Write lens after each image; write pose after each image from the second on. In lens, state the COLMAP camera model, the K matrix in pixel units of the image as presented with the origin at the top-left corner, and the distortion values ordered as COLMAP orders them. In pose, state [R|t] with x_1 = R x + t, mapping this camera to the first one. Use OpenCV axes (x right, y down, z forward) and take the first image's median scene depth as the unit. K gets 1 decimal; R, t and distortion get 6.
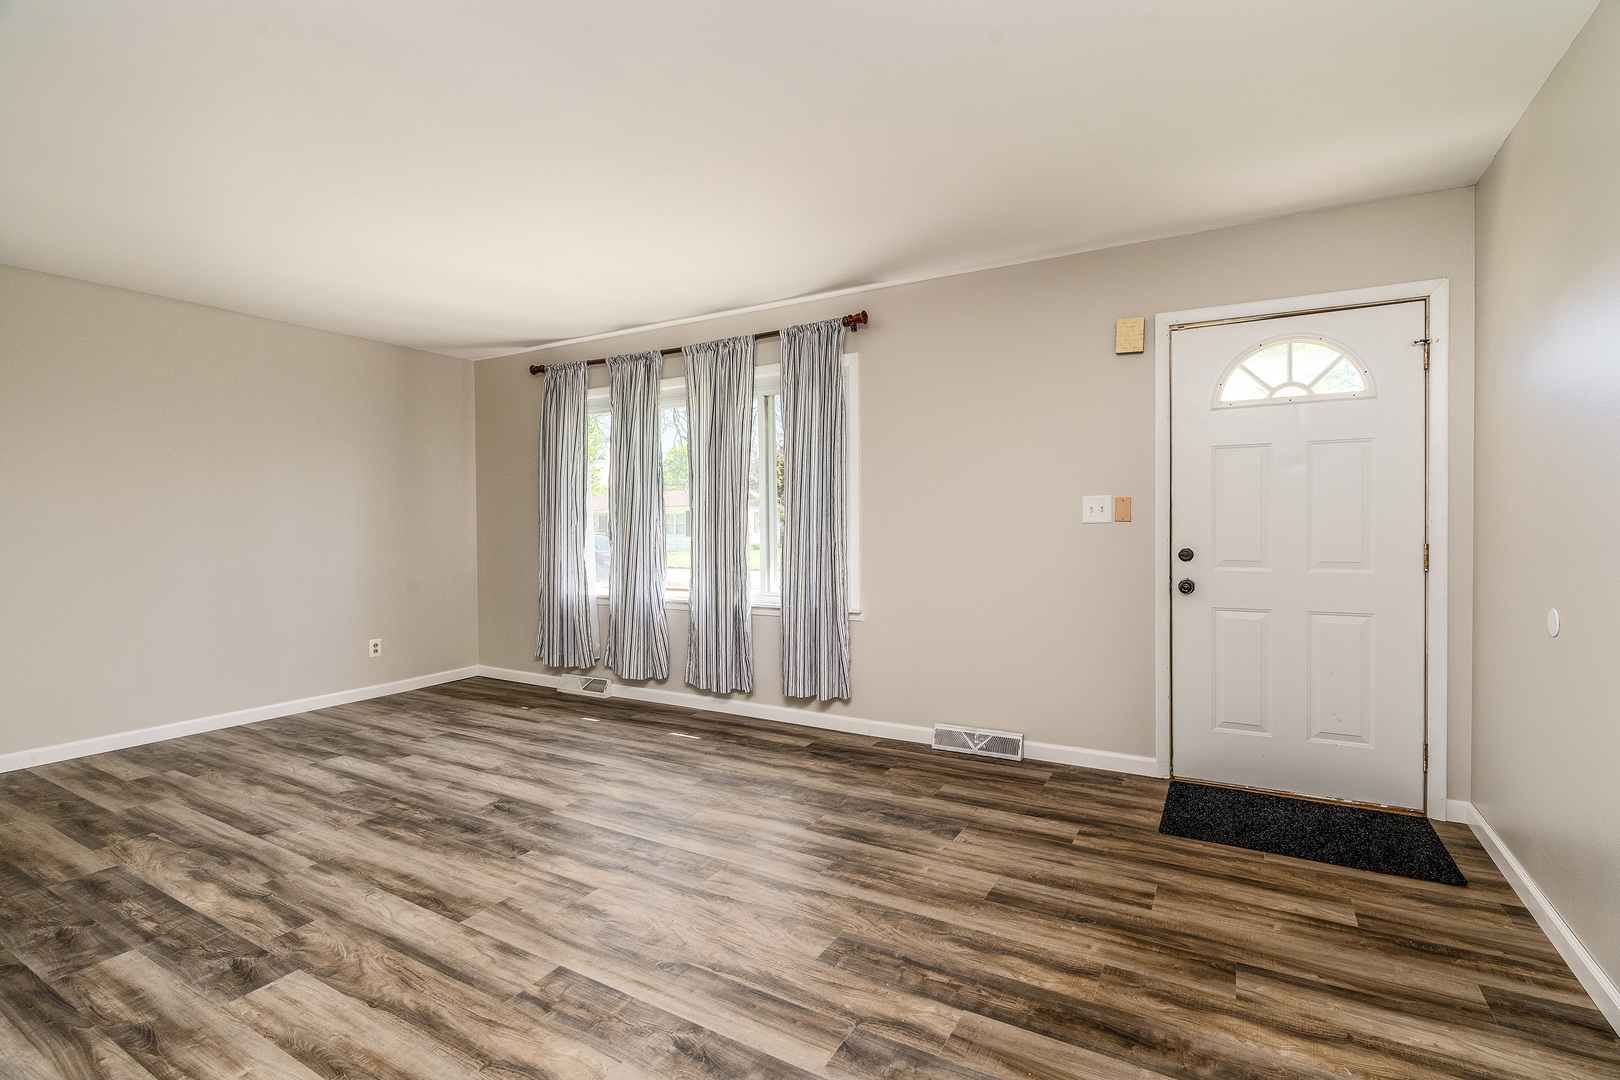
lens RADIAL K [[753.4, 0, 809.9], [0, 753.4, 533.0], [0, 0, 1]] dist [-0.006645, 0.002582]
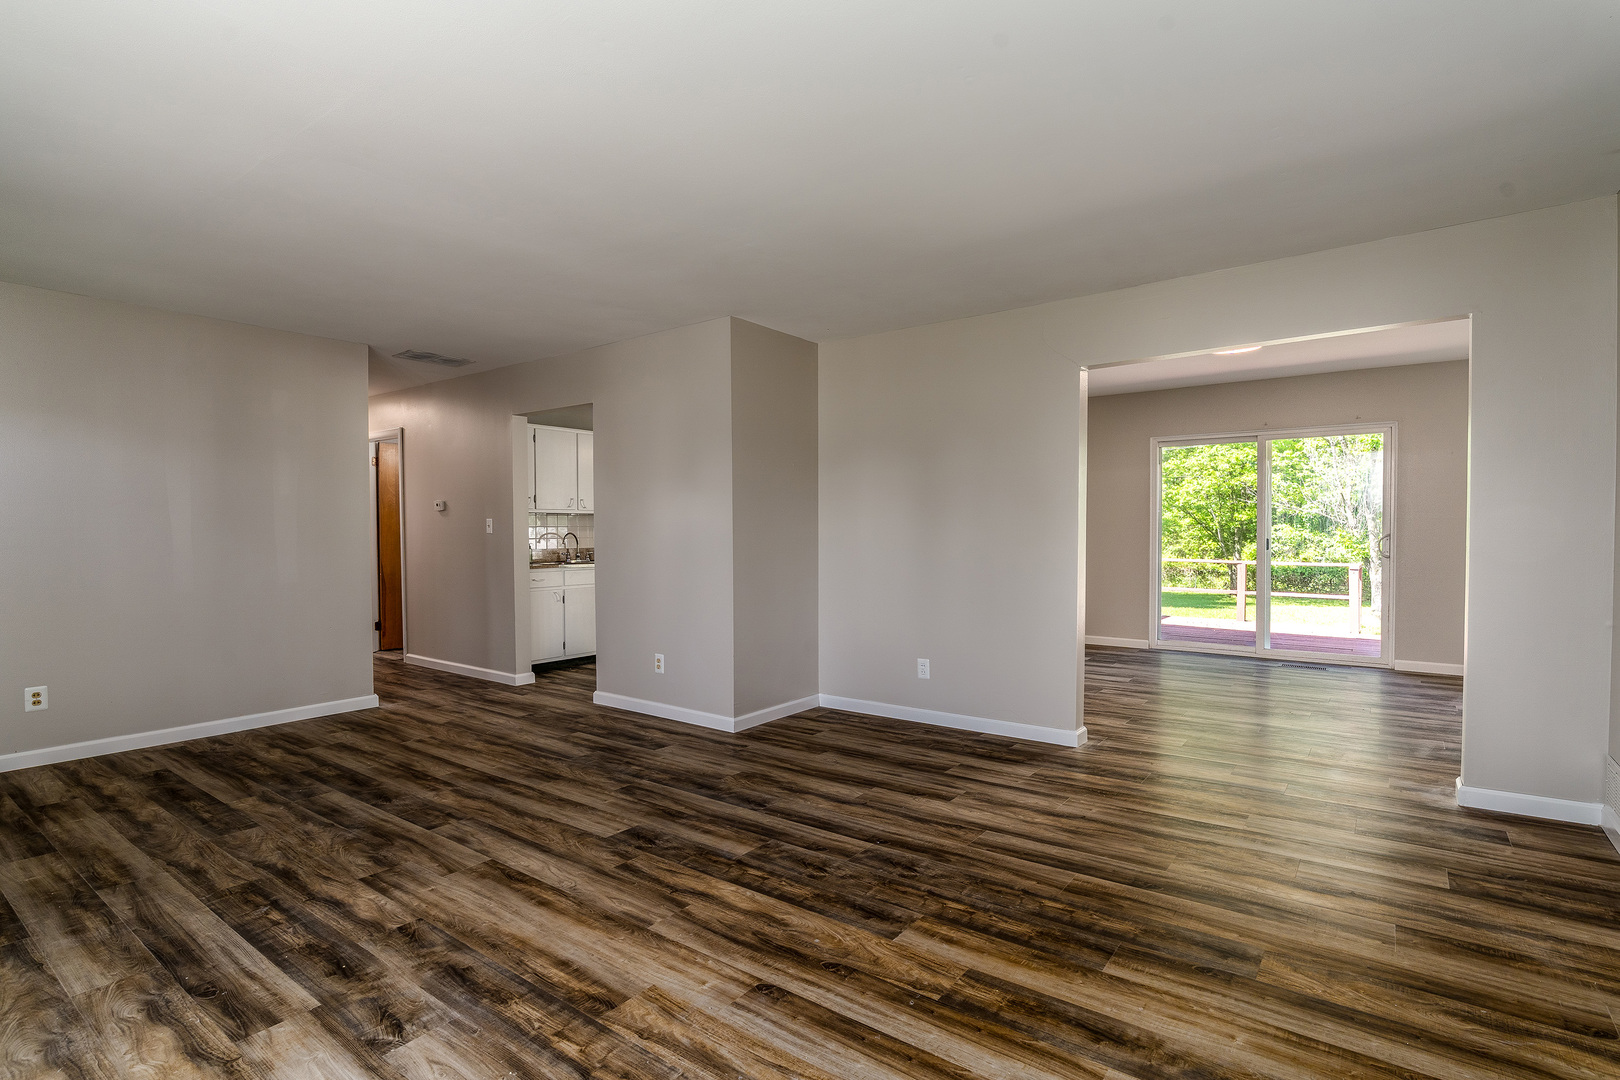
lens RADIAL K [[753.4, 0, 810.0], [0, 753.4, 538.4], [0, 0, 1]] dist [-0.006645, 0.002582]
pose [[-0.995275, 0.013407, 0.096163, -0.972632], [0.015926, 0.999548, 0.025479, -0.005617], [-0.095778, 0.026890, -0.995039, 1.896837]]
